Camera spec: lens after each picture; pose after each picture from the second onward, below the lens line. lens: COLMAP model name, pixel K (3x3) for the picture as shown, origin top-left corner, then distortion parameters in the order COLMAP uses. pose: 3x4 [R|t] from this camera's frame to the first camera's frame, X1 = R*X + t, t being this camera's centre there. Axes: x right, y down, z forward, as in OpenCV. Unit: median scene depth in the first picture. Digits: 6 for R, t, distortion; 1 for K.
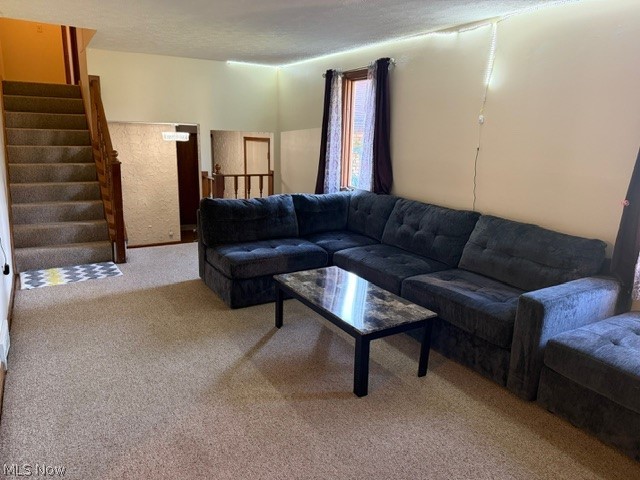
lens RADIAL K [[450.5, 0, 316.1], [0, 450.5, 242.9], [0, 0, 1]] dist [0.078814, -0.105548]
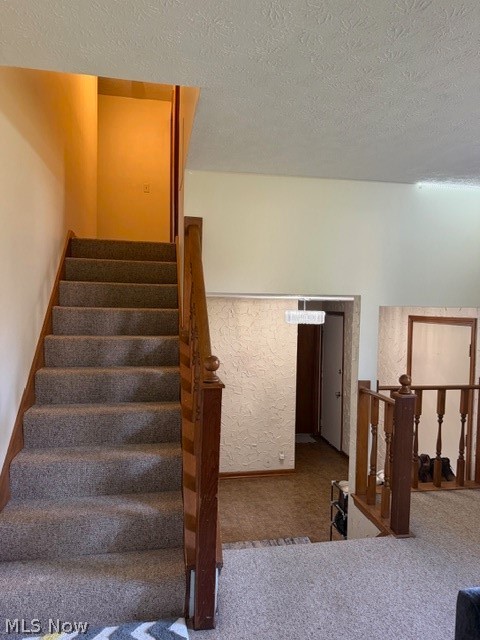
lens RADIAL K [[450.5, 0, 240.0], [0, 450.5, 320.0], [0, 0, 1]] dist [0.078814, -0.105548]
pose [[0.935551, 0.001668, -0.353189, -0.221344], [-0.076787, 0.977031, -0.198784, -0.125852], [0.344745, 0.213093, 0.914190, 0.507653]]
